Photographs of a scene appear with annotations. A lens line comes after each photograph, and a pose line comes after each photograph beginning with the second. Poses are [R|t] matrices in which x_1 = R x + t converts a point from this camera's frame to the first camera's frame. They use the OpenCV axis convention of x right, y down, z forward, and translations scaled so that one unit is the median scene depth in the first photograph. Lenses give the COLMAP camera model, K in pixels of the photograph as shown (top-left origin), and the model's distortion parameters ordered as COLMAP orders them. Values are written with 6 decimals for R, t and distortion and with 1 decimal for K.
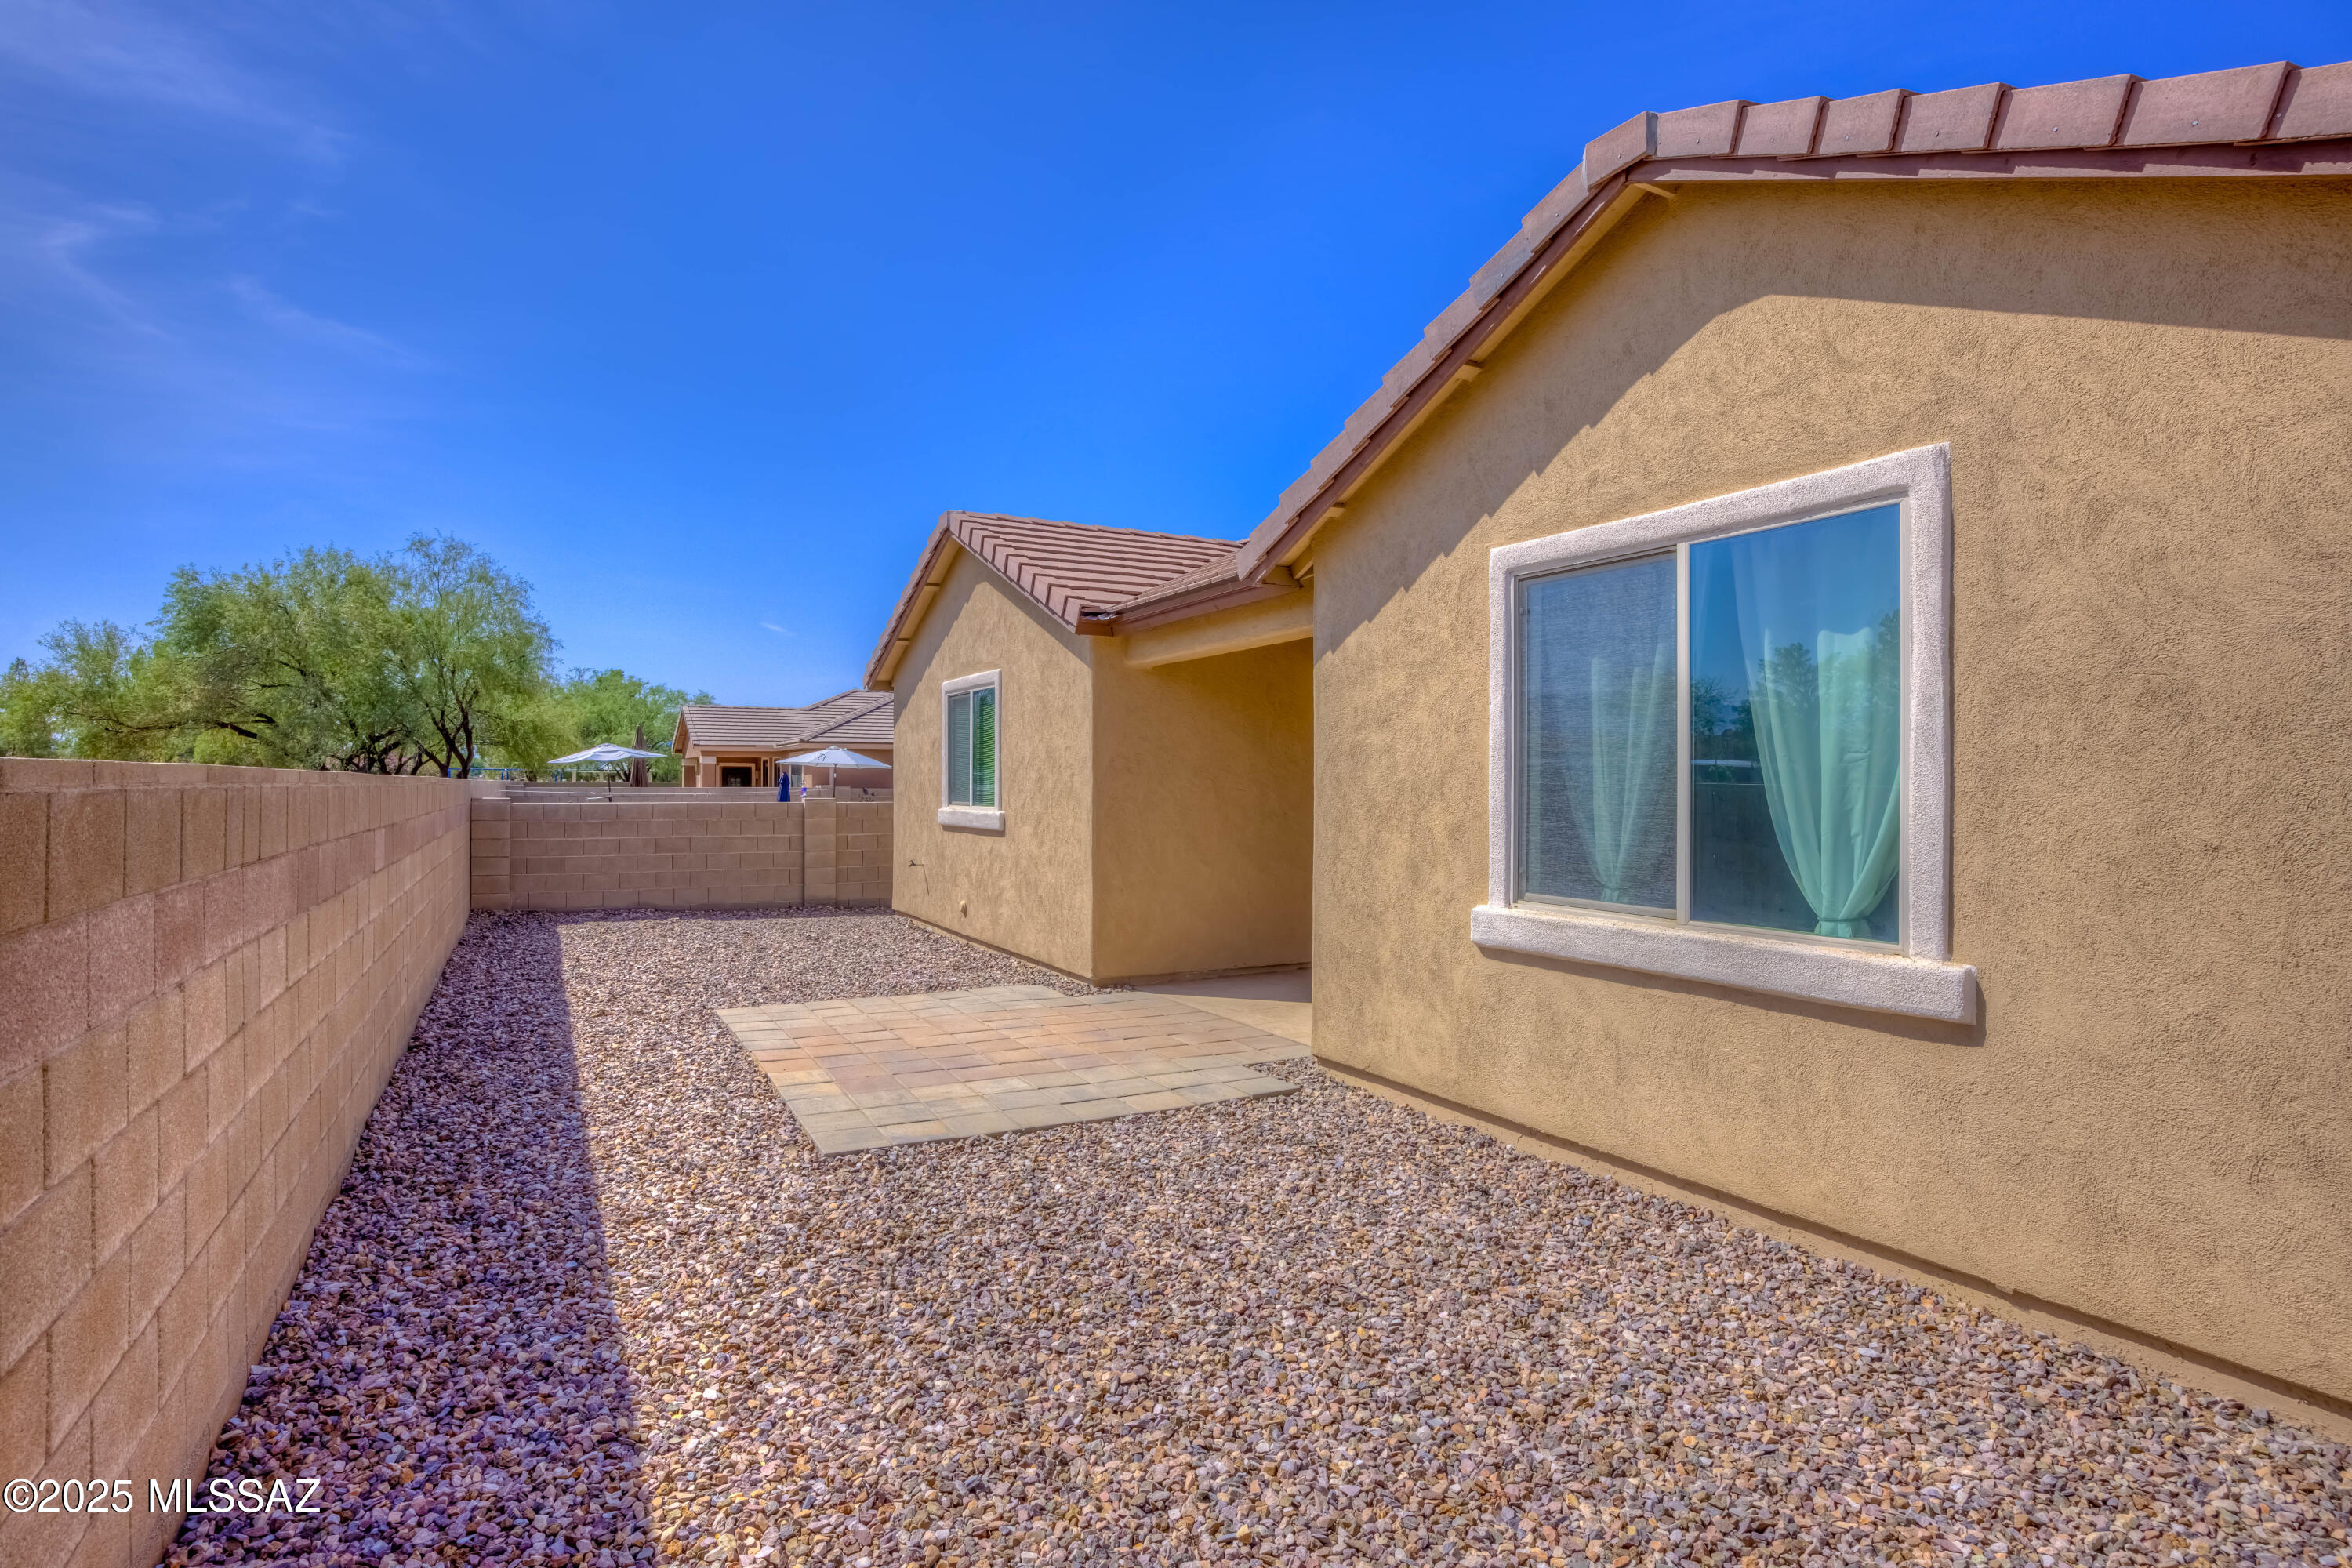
lens RADIAL K [[1259.5, 0, 1179.2], [0, 1259.5, 795.0], [0, 0, 1]] dist [-0.044888, 0.012621]
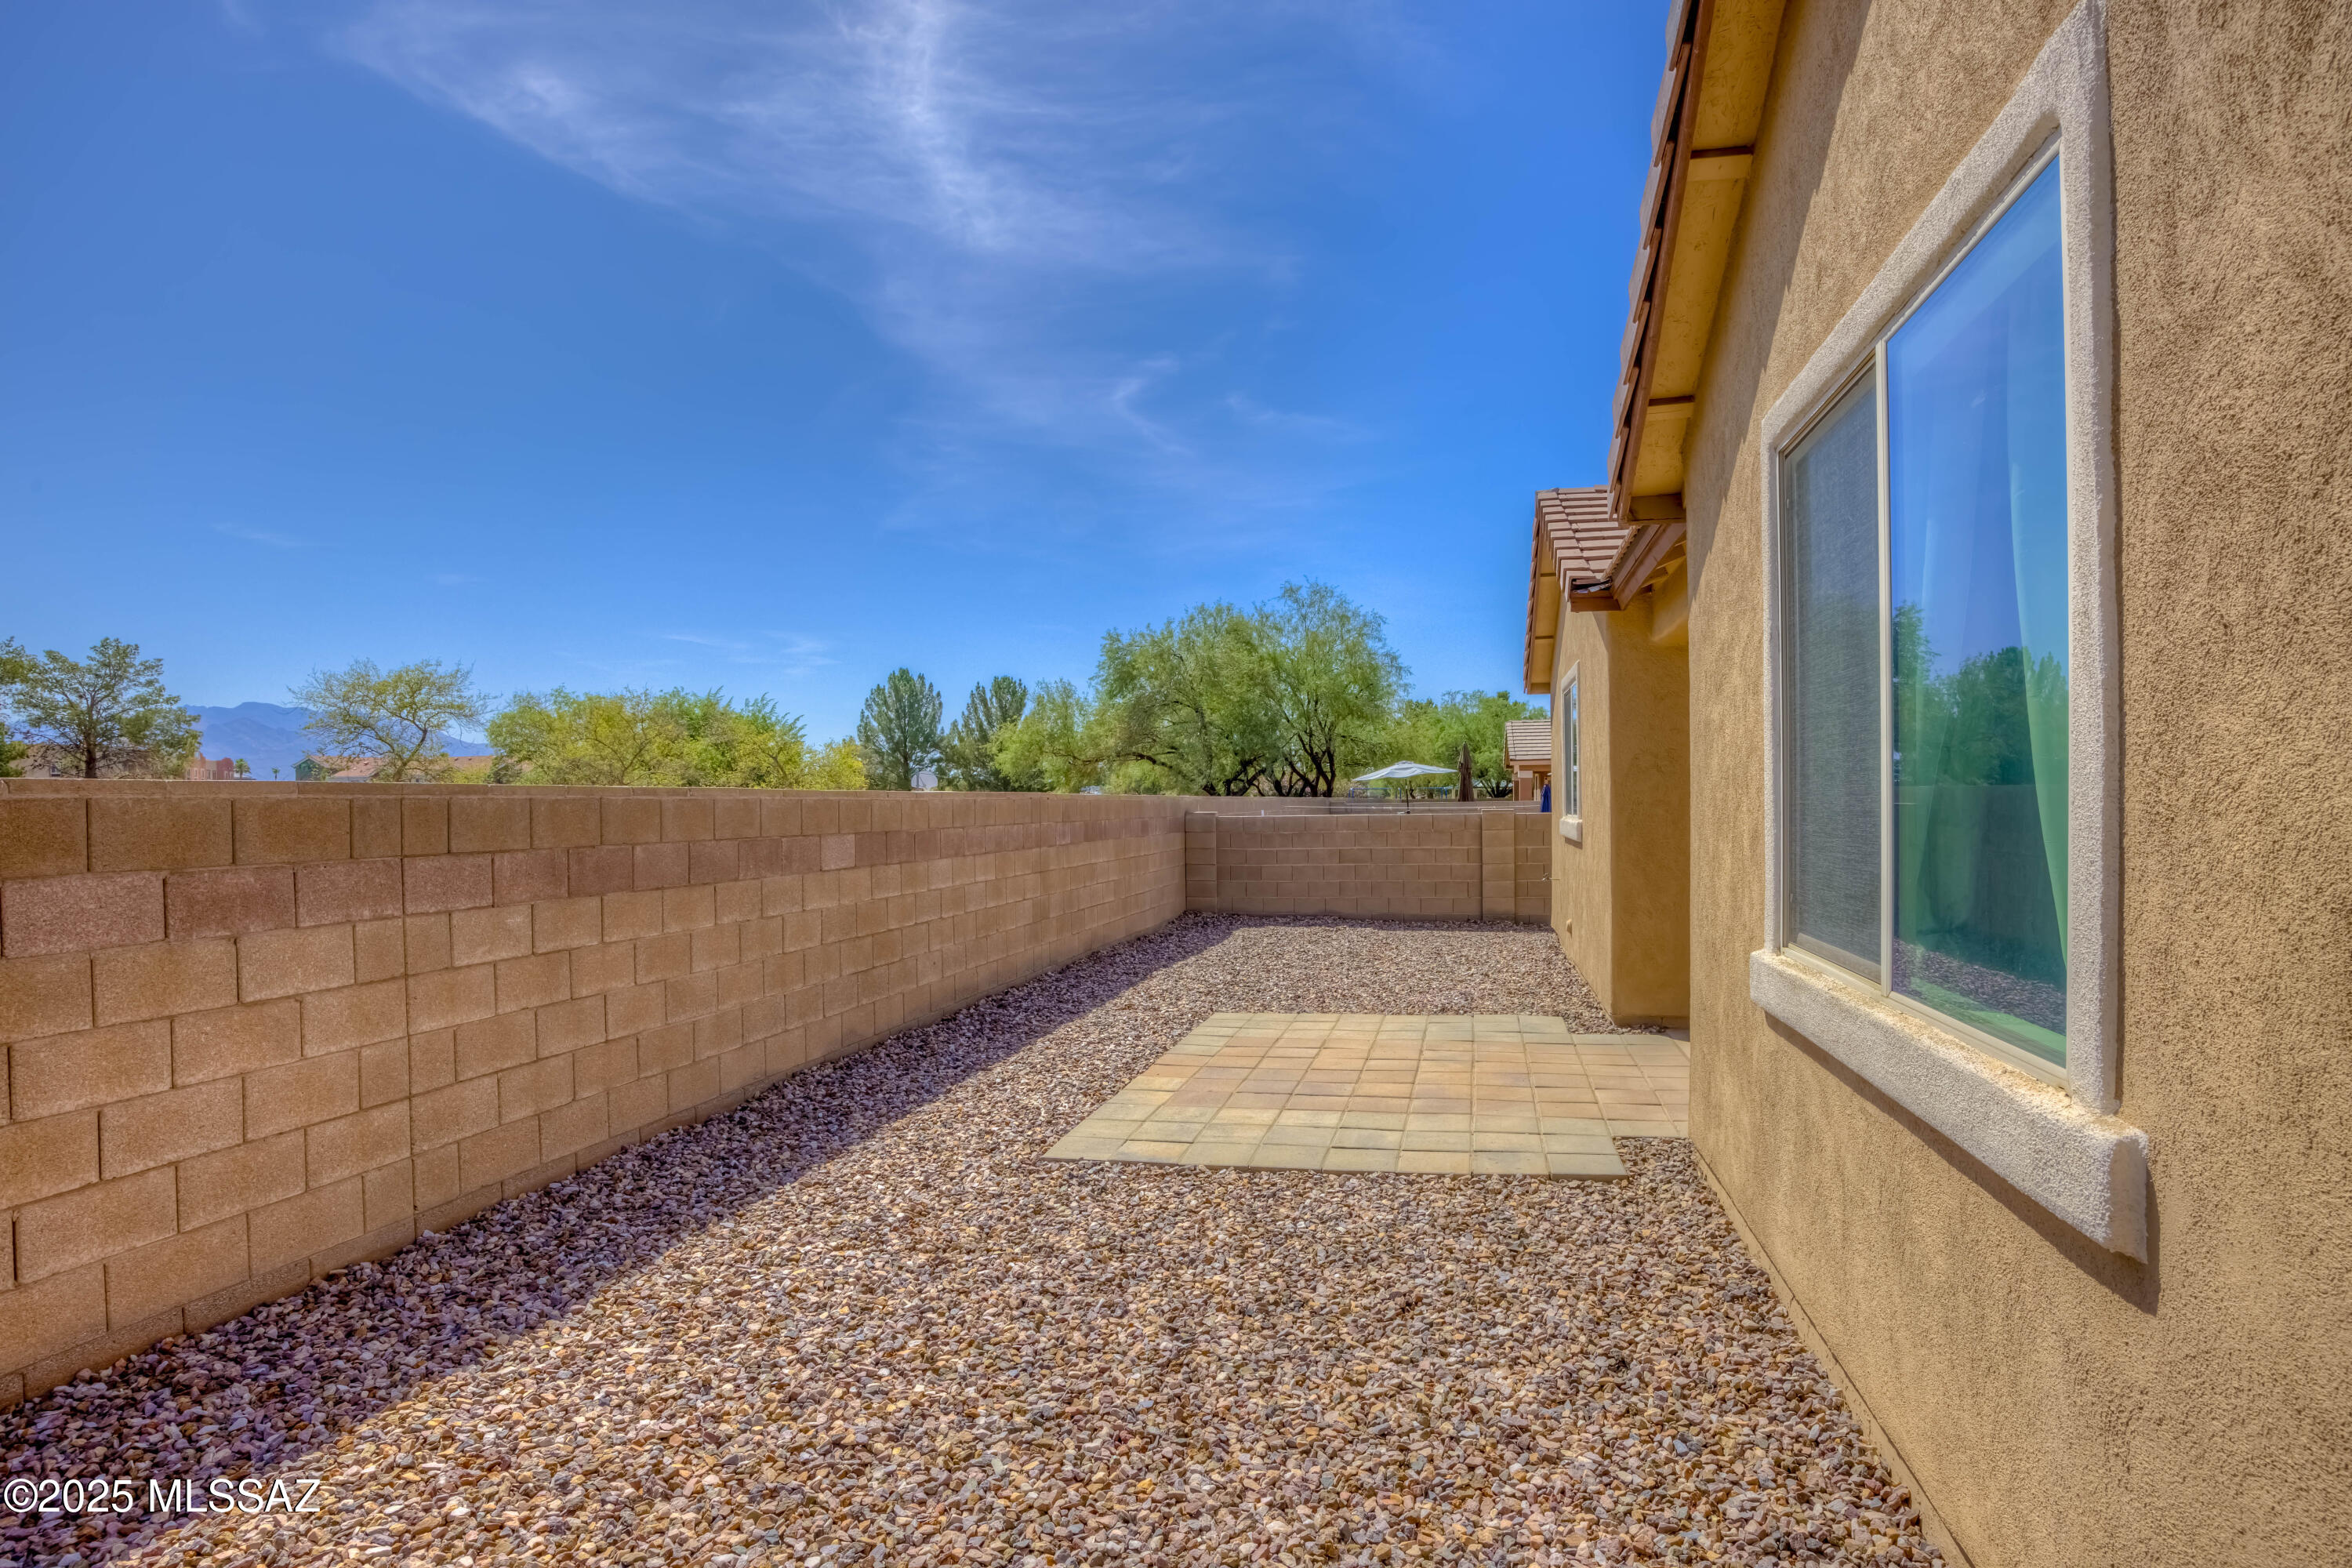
lens RADIAL K [[1259.5, 0, 1181.3], [0, 1259.5, 823.0], [0, 0, 1]] dist [-0.044888, 0.012621]
pose [[0.765204, -0.007535, -0.643743, 0.437210], [0.014731, 0.999875, 0.005807, 0.012271], [0.643619, -0.013926, 0.765219, 0.287364]]
